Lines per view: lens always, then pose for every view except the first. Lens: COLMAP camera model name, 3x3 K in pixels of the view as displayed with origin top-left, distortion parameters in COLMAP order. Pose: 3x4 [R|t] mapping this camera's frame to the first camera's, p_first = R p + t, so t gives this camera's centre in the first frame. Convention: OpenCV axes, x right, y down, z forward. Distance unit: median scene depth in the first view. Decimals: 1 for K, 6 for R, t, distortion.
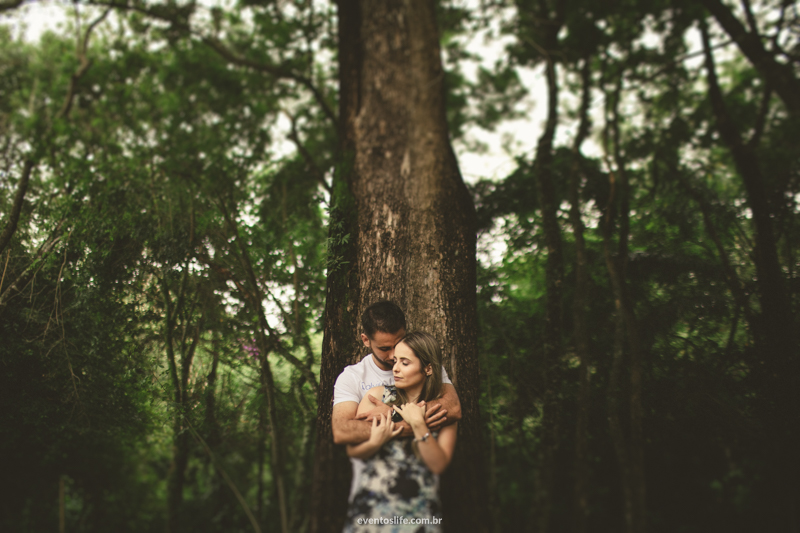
lens RADIAL K [[799.4, 0, 399.2], [0, 799.4, 267.9], [0, 0, 1]] dist [-0.004032, 0.000000]
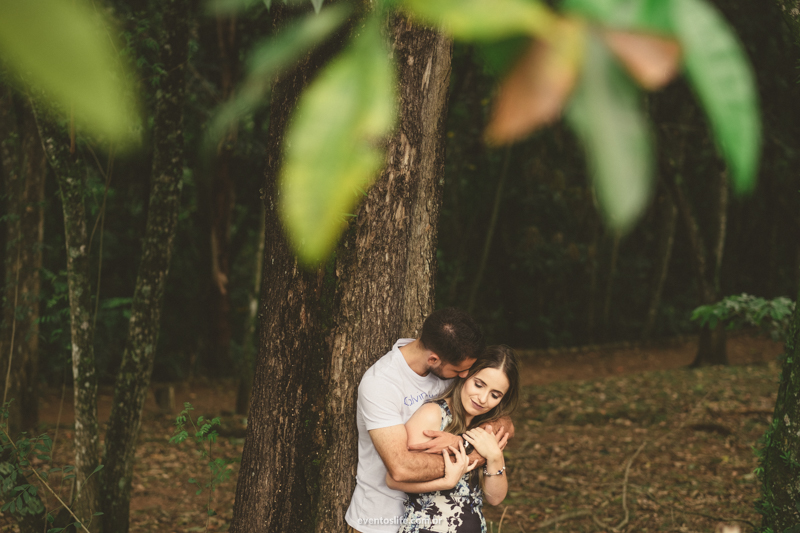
lens RADIAL K [[1939.4, 0, 400.3], [0, 1939.4, 266.1], [0, 0, 1]] dist [-0.063987, 0.000000]
pose [[0.808401, -0.023133, 0.588178, -1.053912], [-0.187654, 0.936963, 0.294765, -0.485046], [-0.557920, -0.348662, 0.753101, -0.352310]]
